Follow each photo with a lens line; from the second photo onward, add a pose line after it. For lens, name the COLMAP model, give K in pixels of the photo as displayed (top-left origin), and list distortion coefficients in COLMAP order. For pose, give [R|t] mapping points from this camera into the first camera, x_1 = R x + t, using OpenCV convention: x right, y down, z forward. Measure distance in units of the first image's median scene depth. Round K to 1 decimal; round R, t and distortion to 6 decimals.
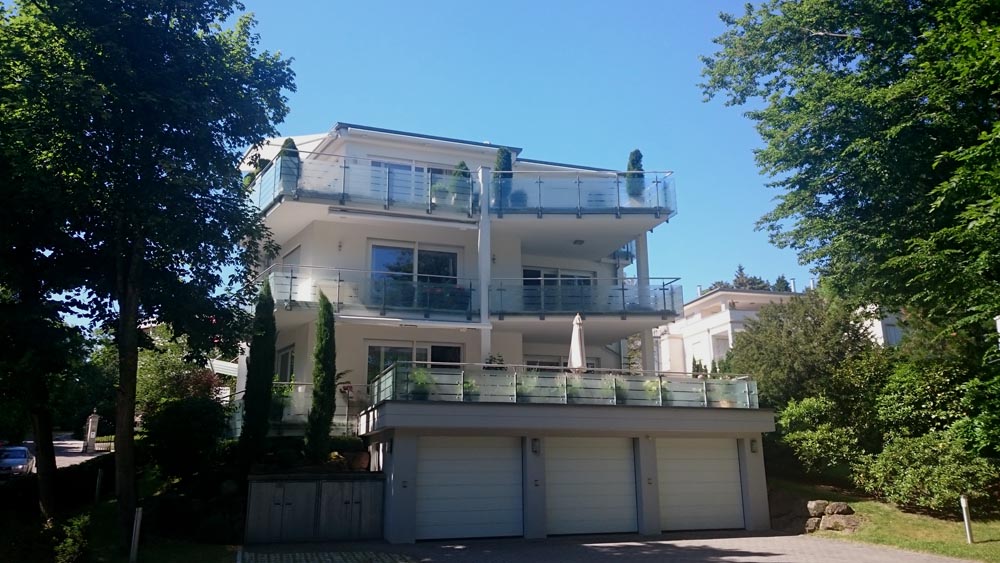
lens RADIAL K [[795.8, 0, 491.4], [0, 795.8, 260.4], [0, 0, 1]] dist [0.020796, -0.004949]
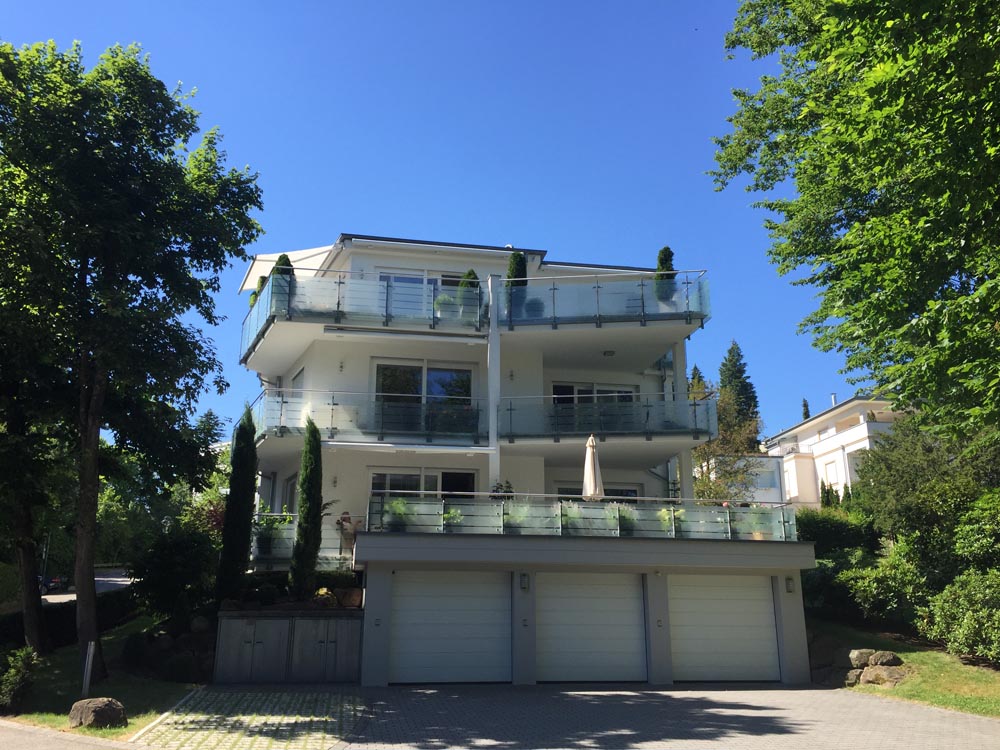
lens RADIAL K [[934.8, 0, 512.1], [0, 934.8, 358.4], [0, 0, 1]] dist [0.085716, -0.157337]
pose [[0.986355, -0.032528, -0.161385, 0.194498], [0.031004, 0.999448, -0.011950, -0.009032], [0.161685, 0.006784, 0.986819, -0.054774]]
